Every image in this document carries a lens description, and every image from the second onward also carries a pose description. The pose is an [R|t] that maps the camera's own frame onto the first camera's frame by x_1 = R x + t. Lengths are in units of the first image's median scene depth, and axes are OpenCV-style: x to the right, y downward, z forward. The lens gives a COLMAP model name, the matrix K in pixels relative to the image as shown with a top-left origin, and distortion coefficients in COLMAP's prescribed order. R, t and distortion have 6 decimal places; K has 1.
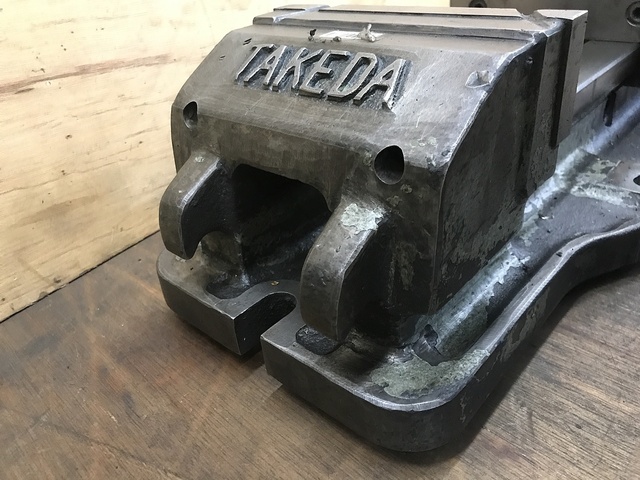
lens RADIAL K [[531.2, 0, 322.6], [0, 531.2, 233.6], [0, 0, 1]] dist [-0.000448, 0.013760]
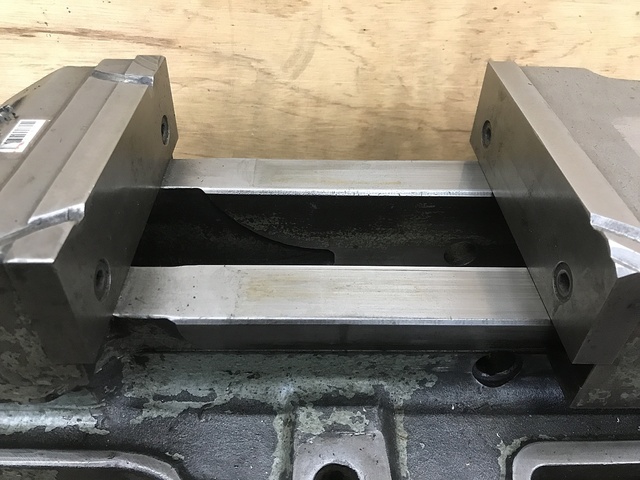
lens RADIAL K [[531.2, 0, 317.5], [0, 531.2, 233.9], [0, 0, 1]] dist [-0.000448, 0.013760]
pose [[0.670726, 0.554623, -0.492463, 0.725972], [-0.454271, 0.832039, 0.318352, -0.563808], [0.586314, 0.010185, 0.810020, 0.384734]]
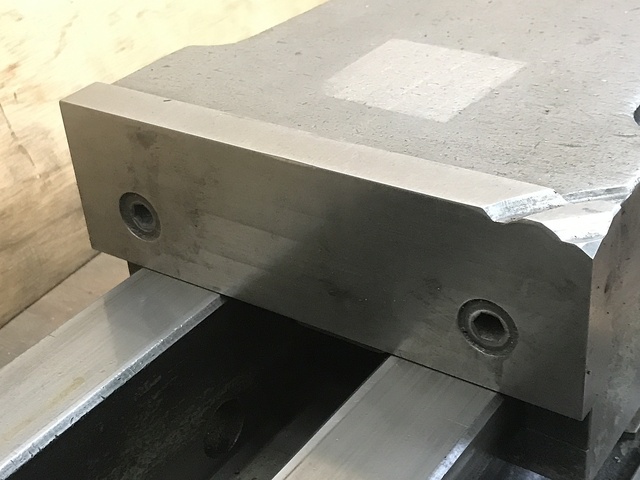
lens RADIAL K [[1074.2, 0, 321.1], [0, 1074.2, 241.6], [0, 0, 1]] dist [0.107792, 0.000000]
pose [[0.993571, -0.048782, 0.102164, 0.438081], [0.049107, 0.998793, -0.000669, -0.514377], [-0.102009, 0.005682, 0.994767, 0.297590]]
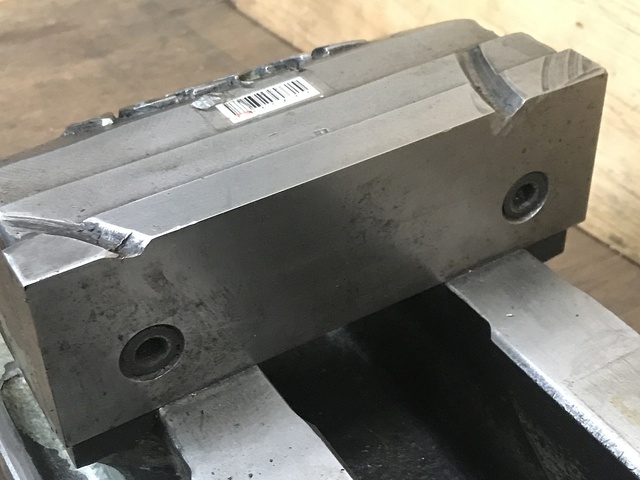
lens RADIAL K [[1074.2, 0, 323.1], [0, 1074.2, 237.8], [0, 0, 1]] dist [0.107792, 0.000000]
pose [[-0.283488, 0.667177, -0.688846, 0.734474], [-0.446933, 0.543615, 0.710446, -0.873760], [0.848461, 0.509271, 0.144075, 0.692526]]
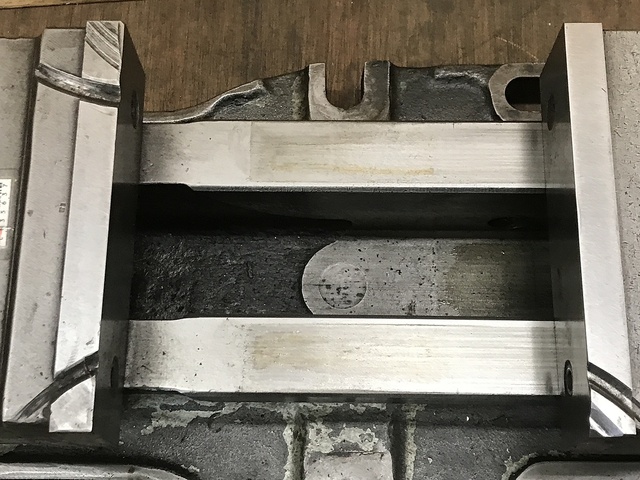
lens RADIAL K [[1074.2, 0, 320.7], [0, 1074.2, 234.0], [0, 0, 1]] dist [0.107792, 0.000000]
pose [[0.655020, 0.743463, -0.134951, 0.490248], [-0.432997, 0.515685, 0.739312, -1.378671], [0.619243, -0.425831, 0.659701, 0.103352]]
